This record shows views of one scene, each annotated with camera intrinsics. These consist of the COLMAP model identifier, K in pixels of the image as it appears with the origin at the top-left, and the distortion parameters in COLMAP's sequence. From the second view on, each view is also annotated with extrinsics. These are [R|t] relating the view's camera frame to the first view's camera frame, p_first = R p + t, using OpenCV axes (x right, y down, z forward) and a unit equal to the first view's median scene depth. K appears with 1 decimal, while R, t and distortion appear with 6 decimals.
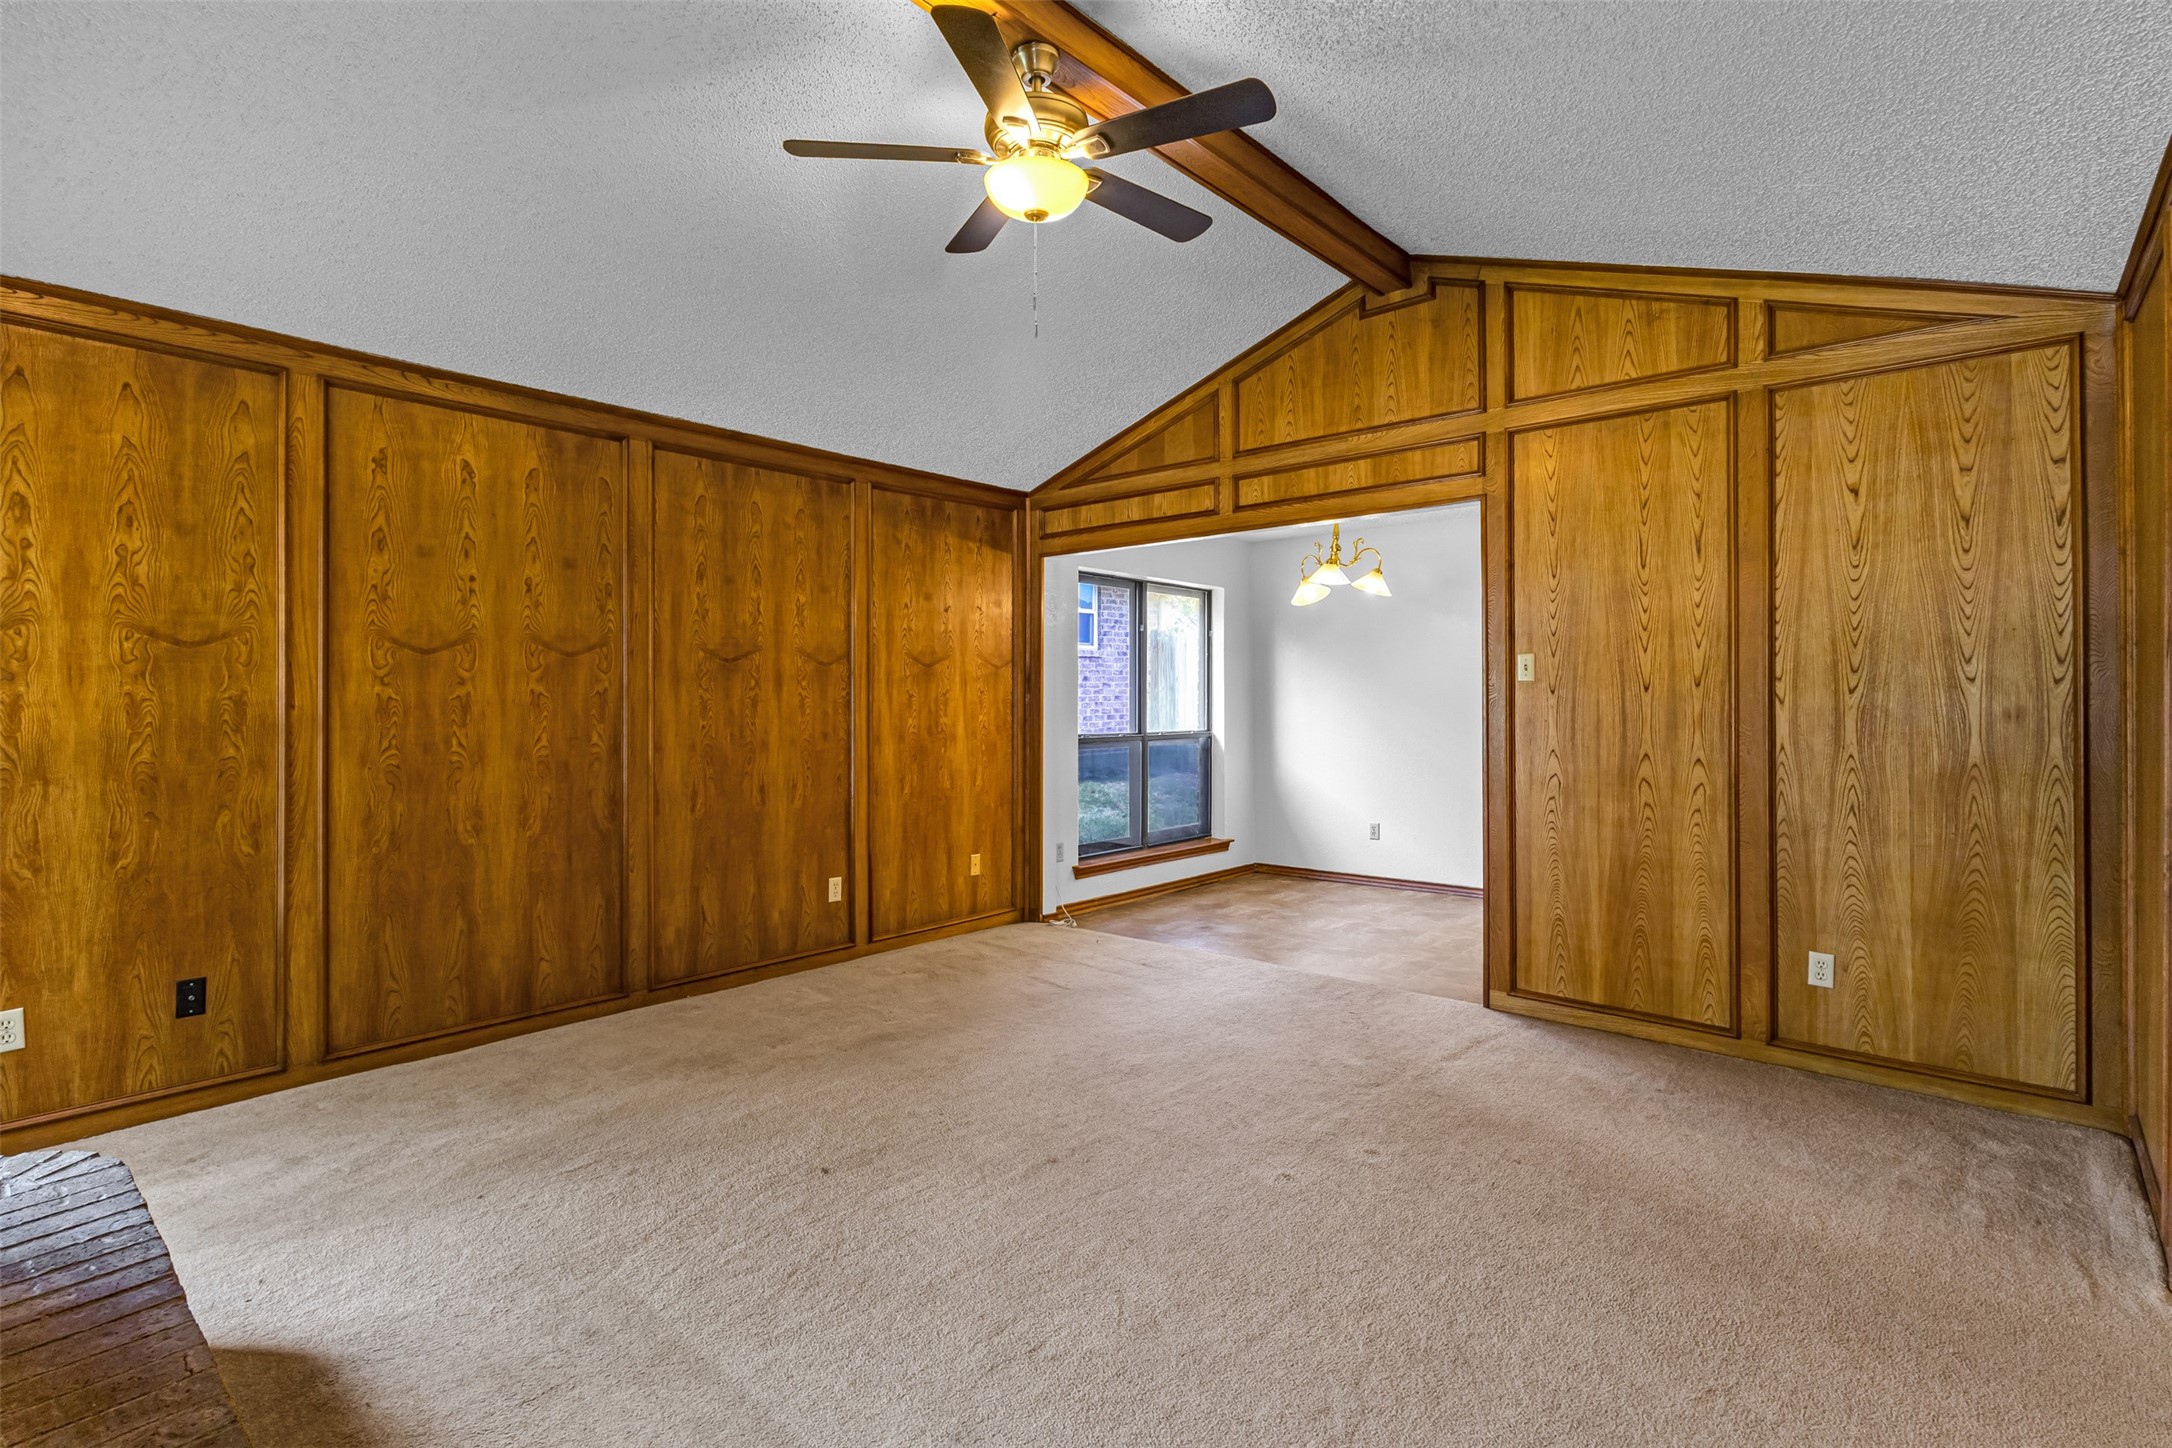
lens RADIAL K [[1039.2, 0, 1076.8], [0, 1039.2, 697.3], [0, 0, 1]] dist [0.003390, 0.000619]
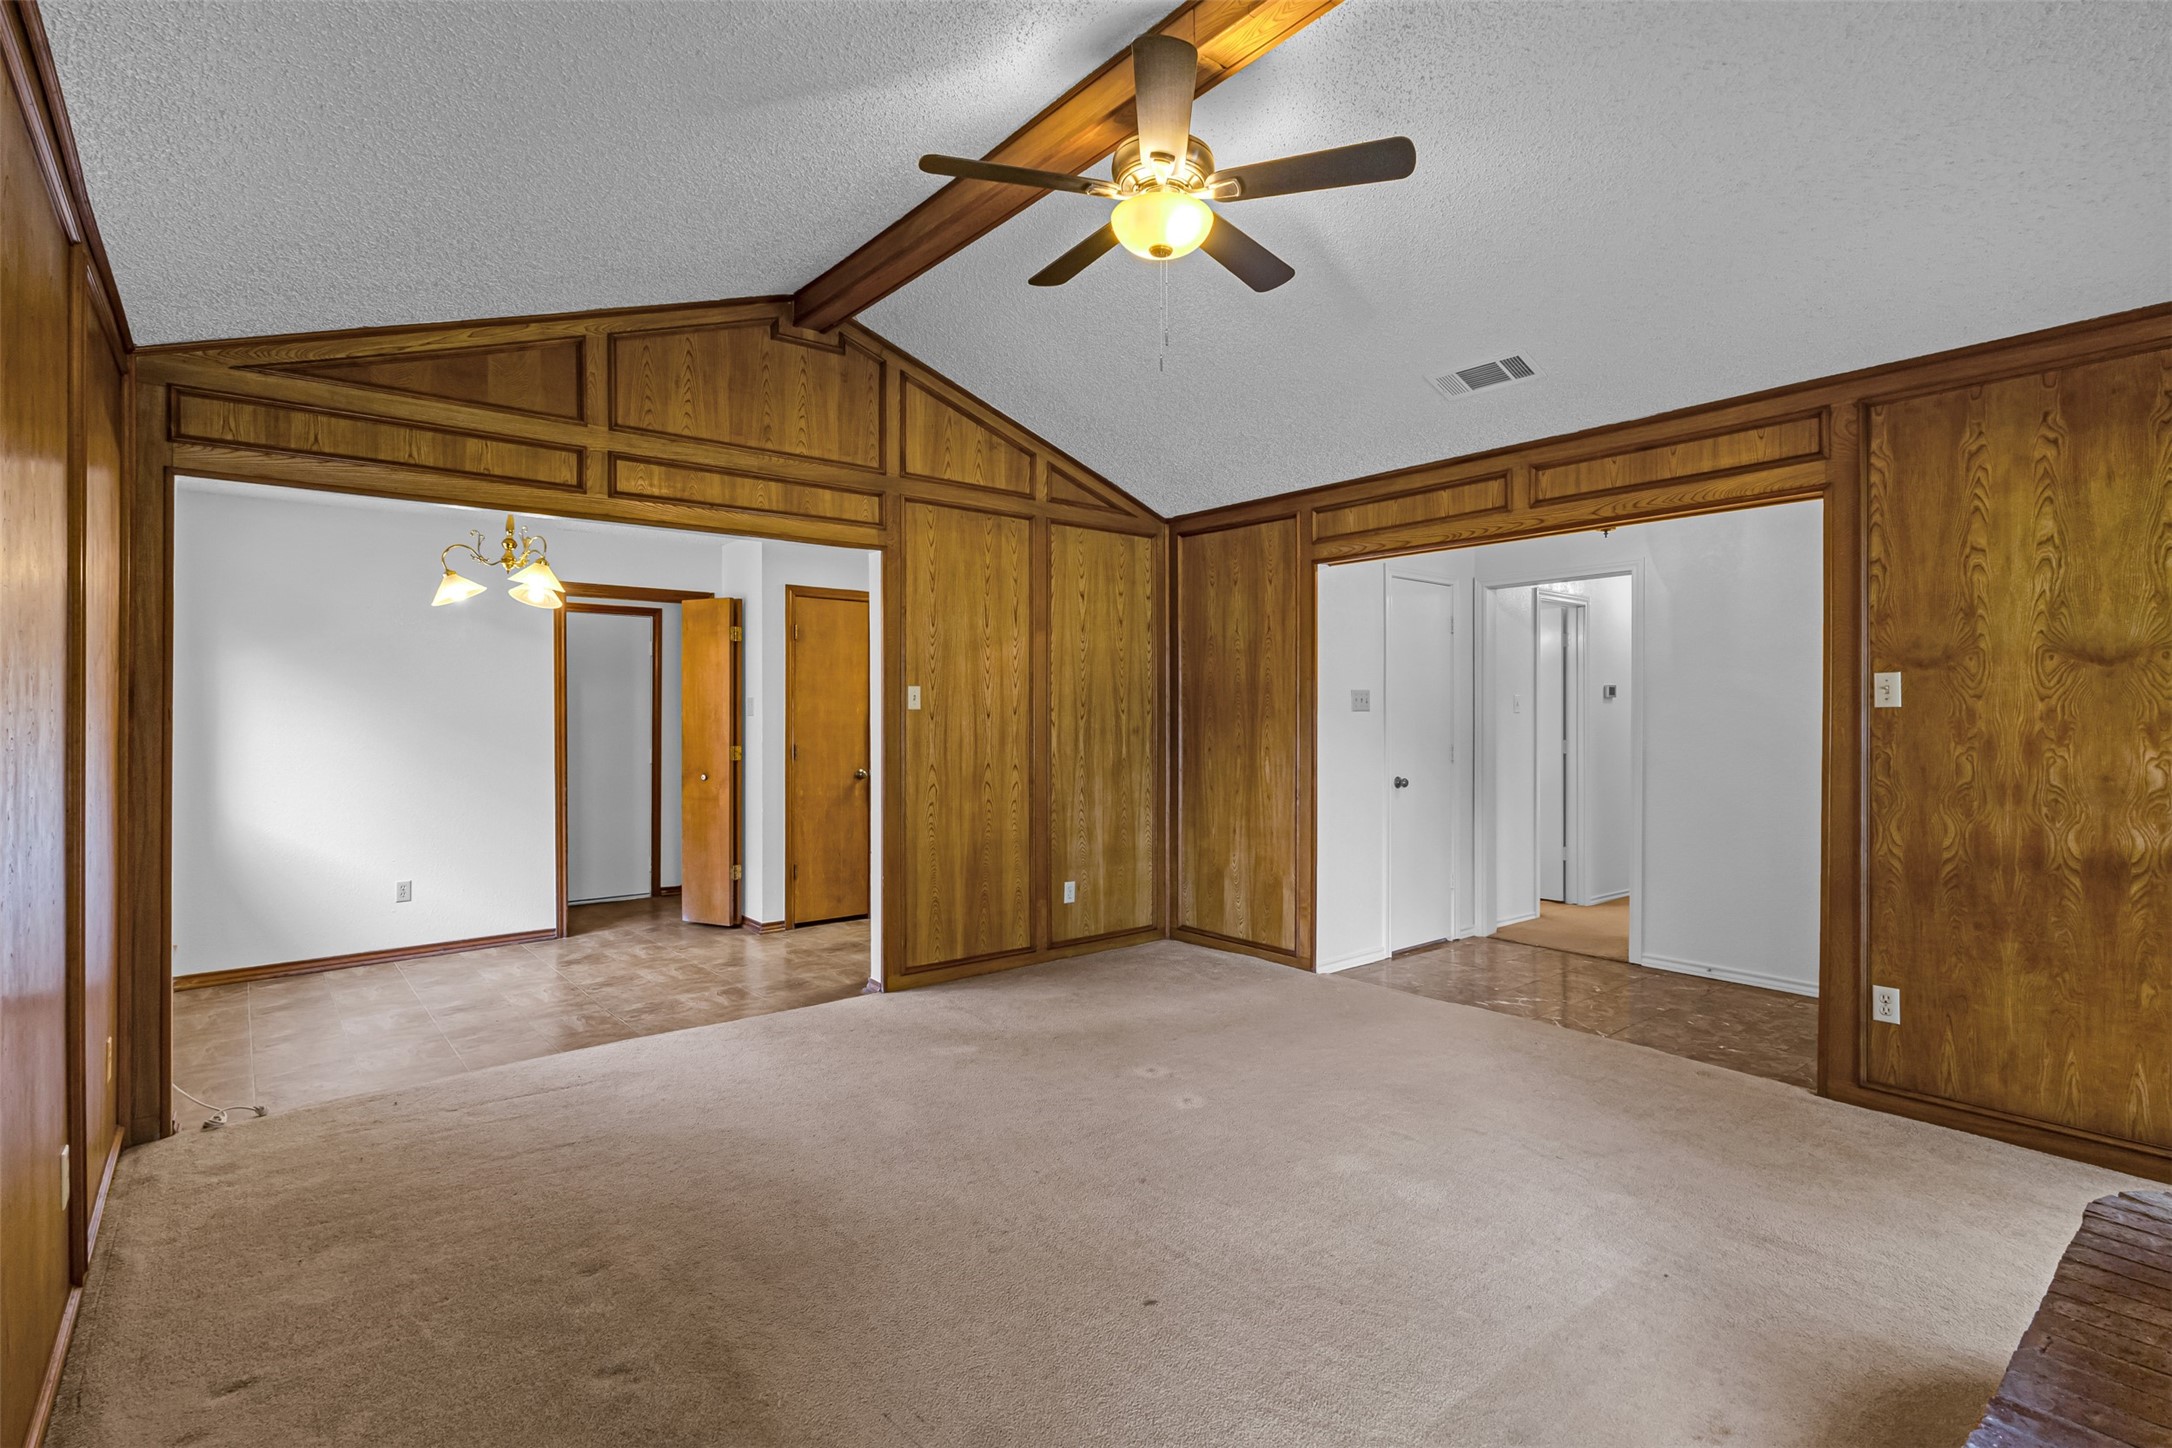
lens RADIAL K [[1030.6, 0, 1082.3], [0, 1030.6, 718.9], [0, 0, 1]] dist [-0.003996, 0.011165]
pose [[0.158676, -0.000422, 0.987331, -0.743479], [0.004347, 0.999991, -0.000271, -0.003308], [-0.987321, 0.004335, 0.158676, 0.646232]]
